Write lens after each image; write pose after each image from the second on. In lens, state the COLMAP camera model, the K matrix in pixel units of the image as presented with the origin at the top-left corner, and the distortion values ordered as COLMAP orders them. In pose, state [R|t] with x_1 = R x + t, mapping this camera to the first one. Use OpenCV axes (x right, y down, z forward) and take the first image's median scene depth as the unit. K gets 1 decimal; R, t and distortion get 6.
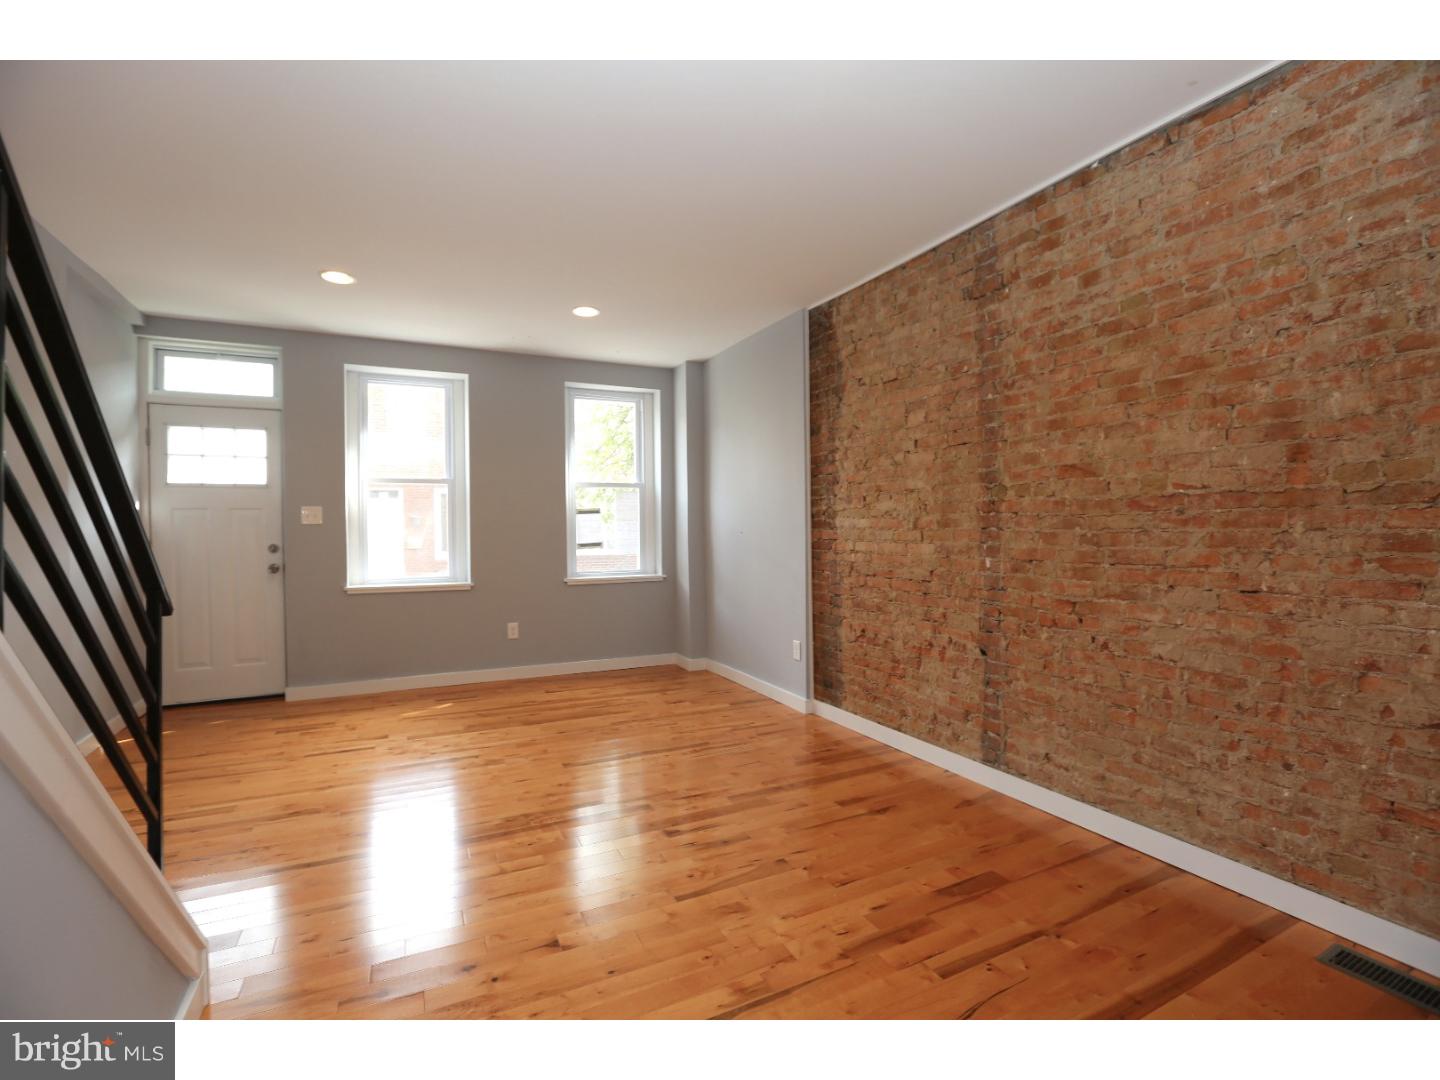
lens RADIAL K [[654.8, 0, 721.1], [0, 654.8, 534.7], [0, 0, 1]] dist [-0.045146, 0.014916]
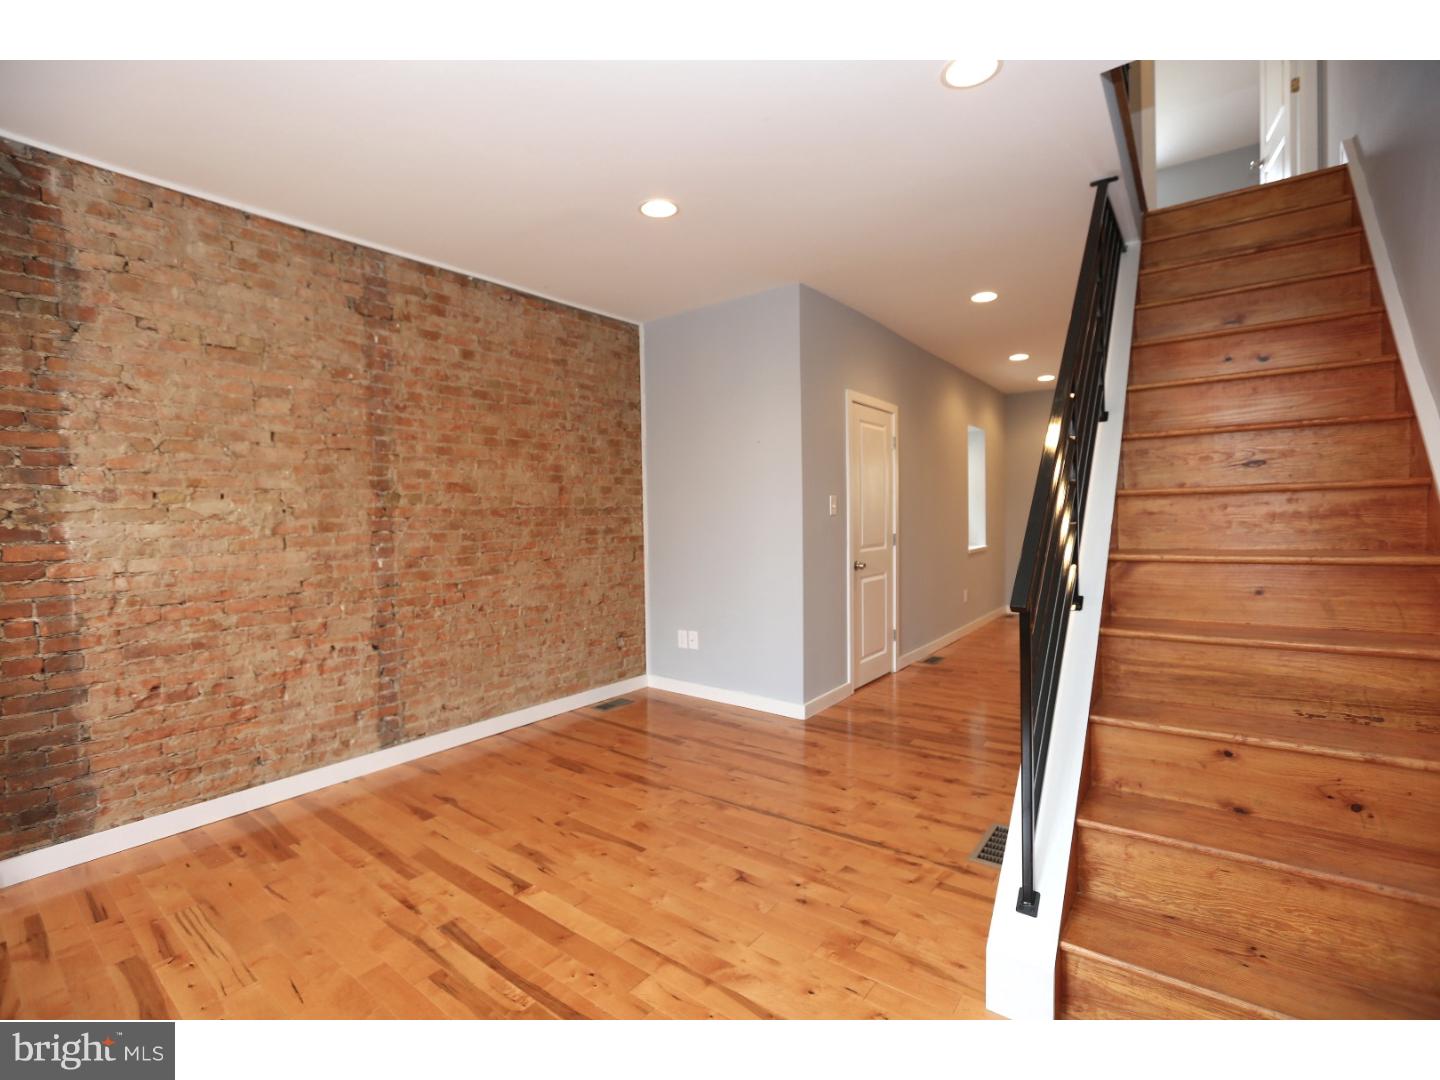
lens RADIAL K [[654.8, 0, 719.3], [0, 654.8, 536.4], [0, 0, 1]] dist [-0.045146, 0.014916]
pose [[-0.438969, -0.010069, 0.898446, -0.800040], [0.034038, 0.999033, 0.027827, -0.012341], [-0.897857, 0.042797, -0.438202, 0.943676]]
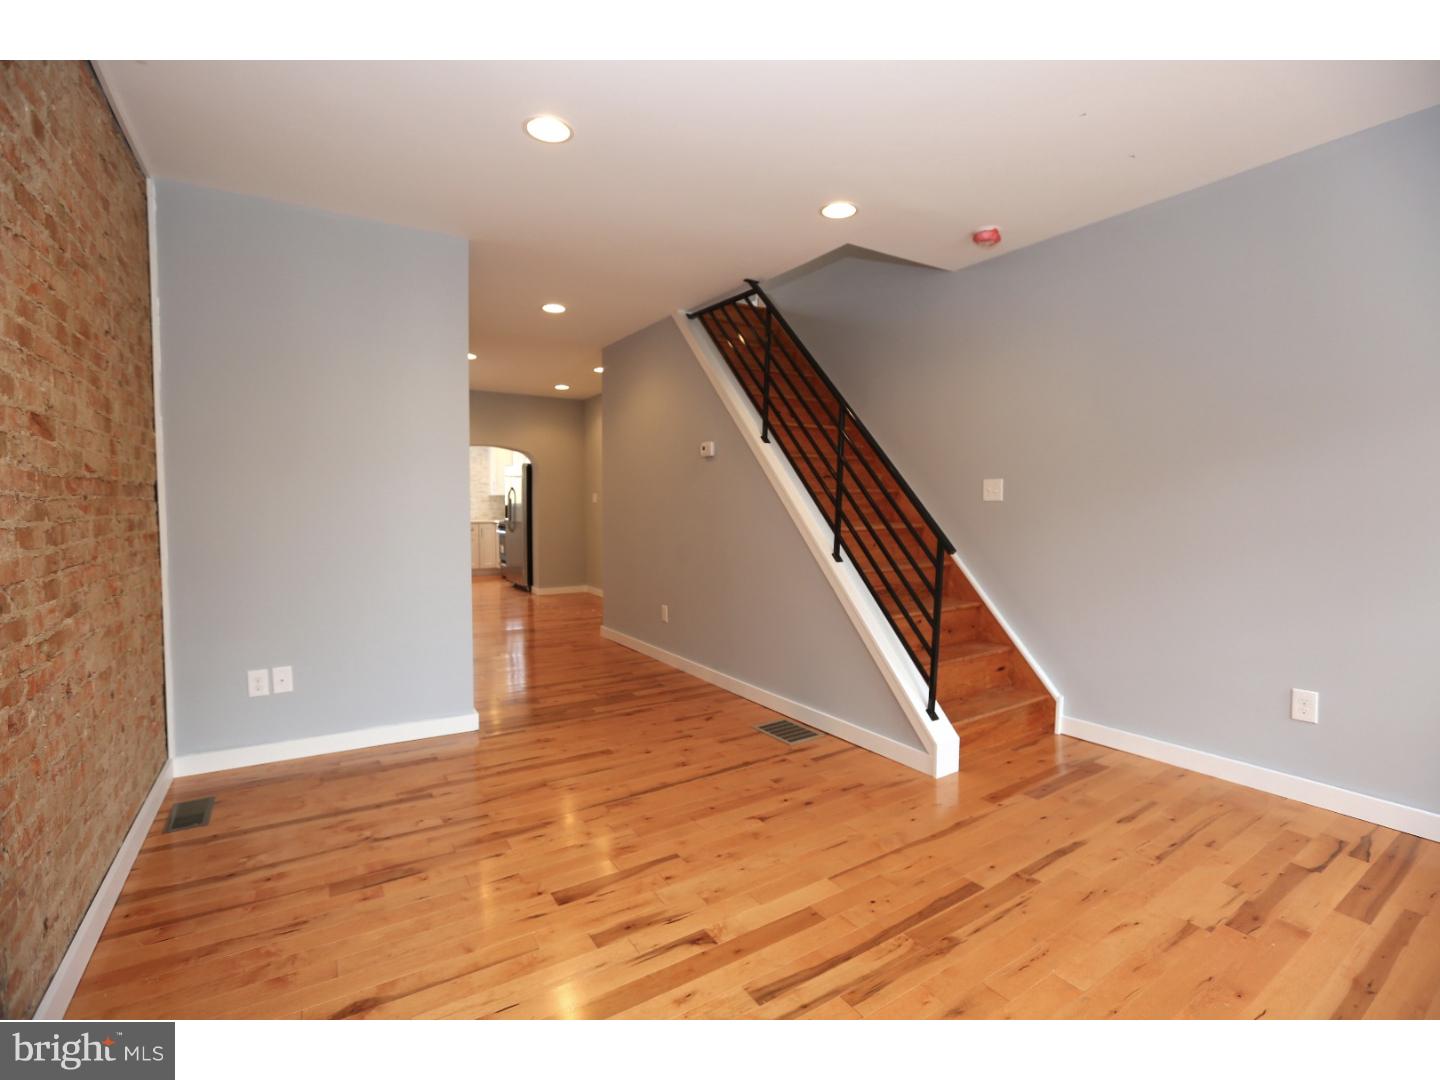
lens RADIAL K [[654.8, 0, 722.5], [0, 654.8, 538.8], [0, 0, 1]] dist [-0.045146, 0.014916]
pose [[-0.993974, 0.014807, -0.108612, -0.023487], [0.007470, 0.997681, 0.067654, -0.023071], [0.109361, 0.066435, -0.991779, 1.418443]]
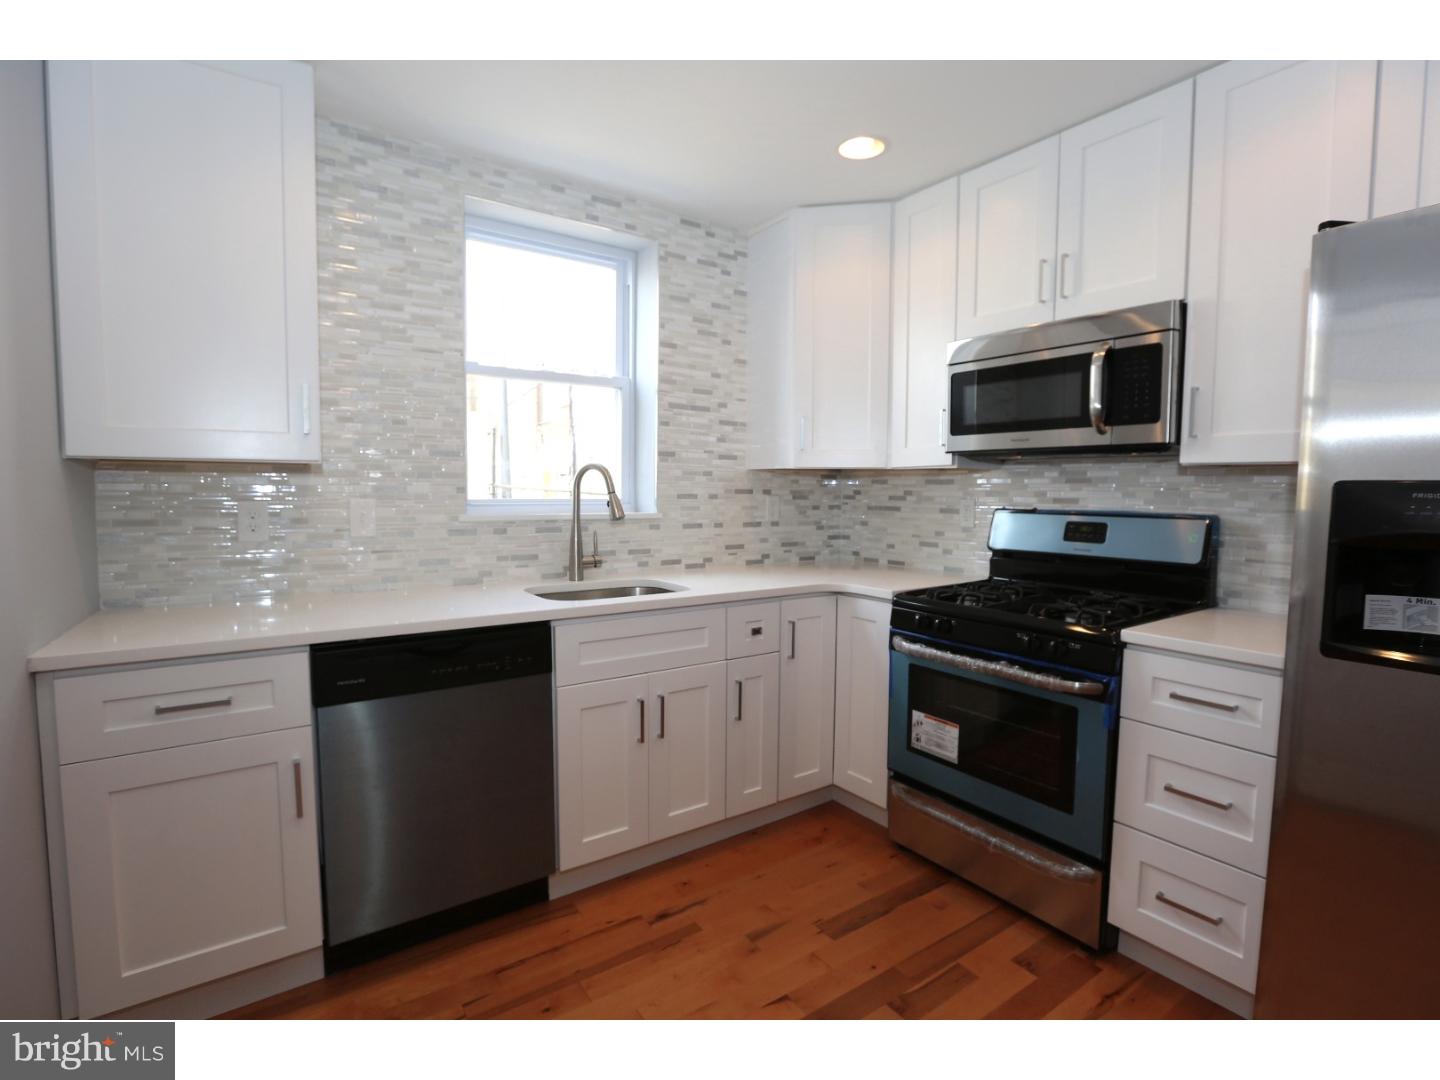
lens RADIAL K [[682.8, 0, 723.8], [0, 682.8, 531.0], [0, 0, 1]] dist [-0.037379, 0.006452]
pose [[-0.989990, 0.010531, -0.140743, 1.080448], [0.000407, 0.997421, 0.071767, -0.012572], [0.141136, 0.070991, -0.987442, -1.450369]]
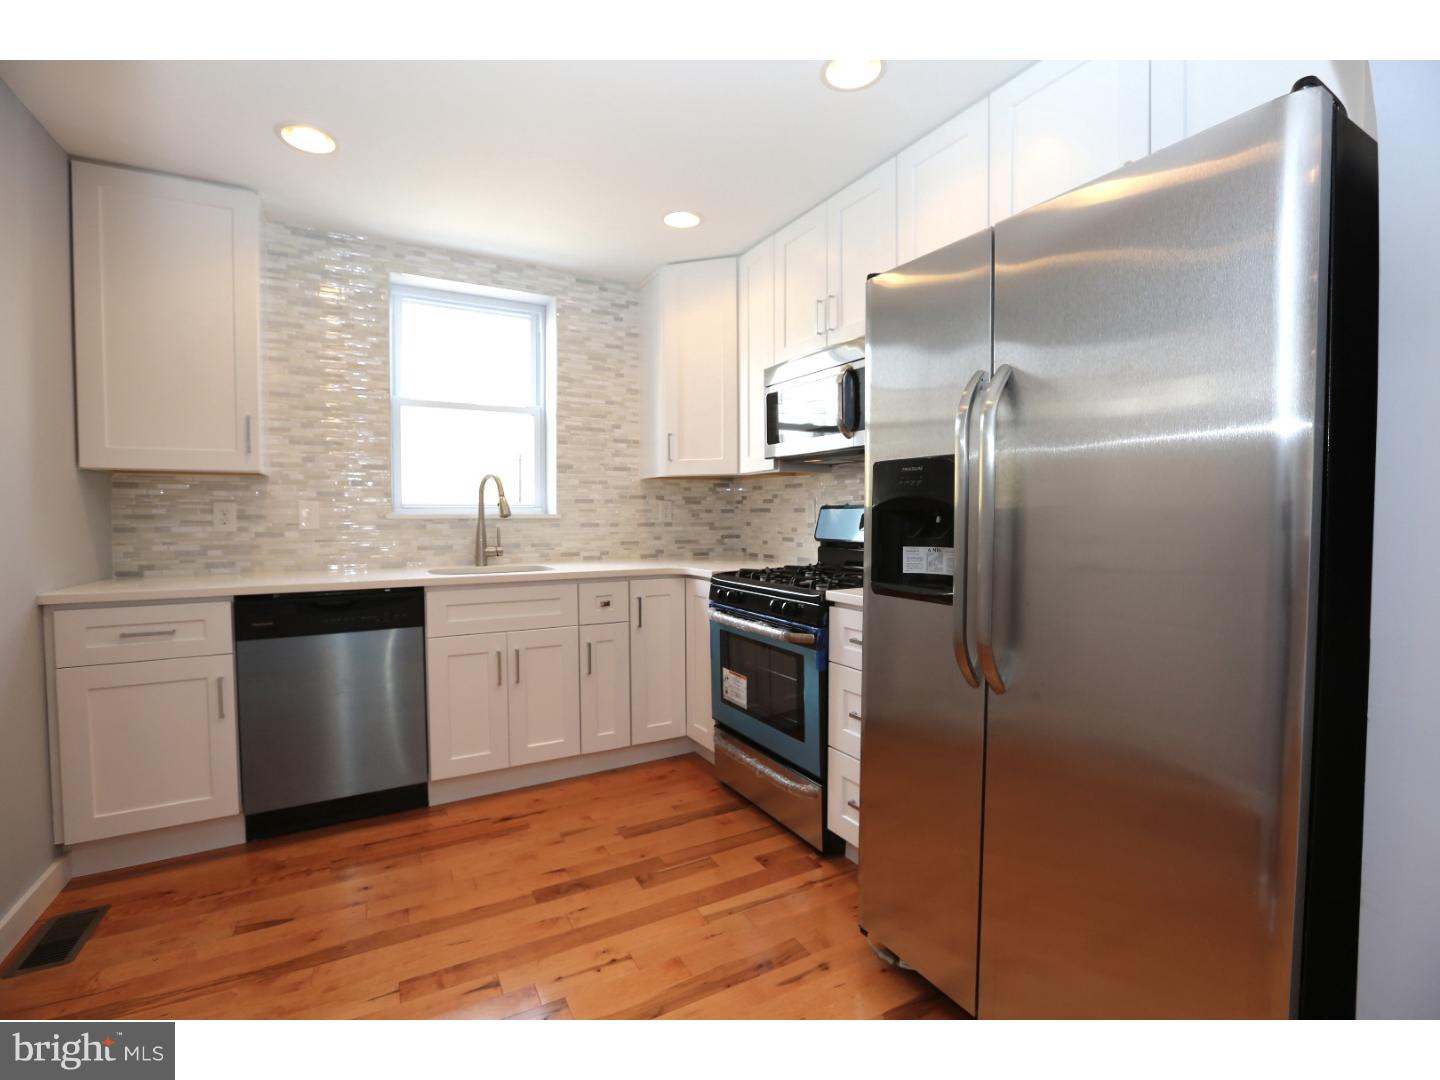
lens RADIAL K [[654.8, 0, 718.2], [0, 654.8, 530.6], [0, 0, 1]] dist [-0.045146, 0.014916]
pose [[-0.998933, 0.013488, -0.044179, 0.816547], [0.011873, 0.999258, 0.036628, 0.020206], [0.044640, 0.036064, -0.998352, -1.272397]]
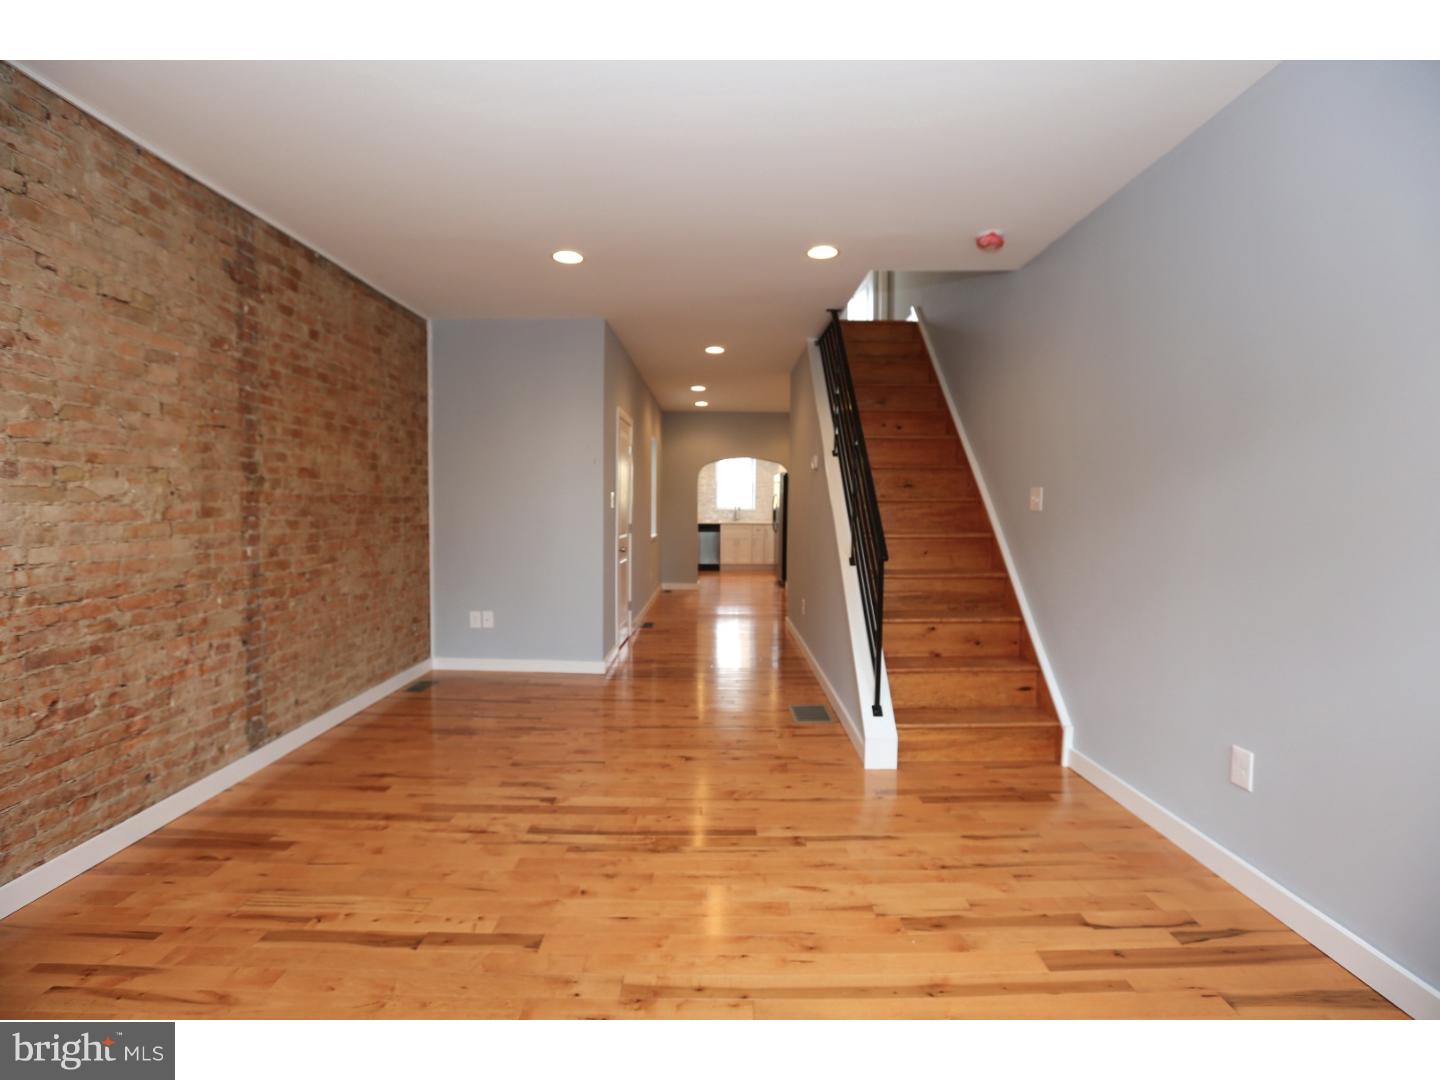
lens RADIAL K [[654.8, 0, 720.6], [0, 654.8, 535.8], [0, 0, 1]] dist [-0.045146, 0.014916]
pose [[-0.893278, -0.016520, 0.449200, -0.681231], [0.008439, 0.998532, 0.053505, -0.028294], [-0.449425, 0.051586, -0.891828, 1.528902]]
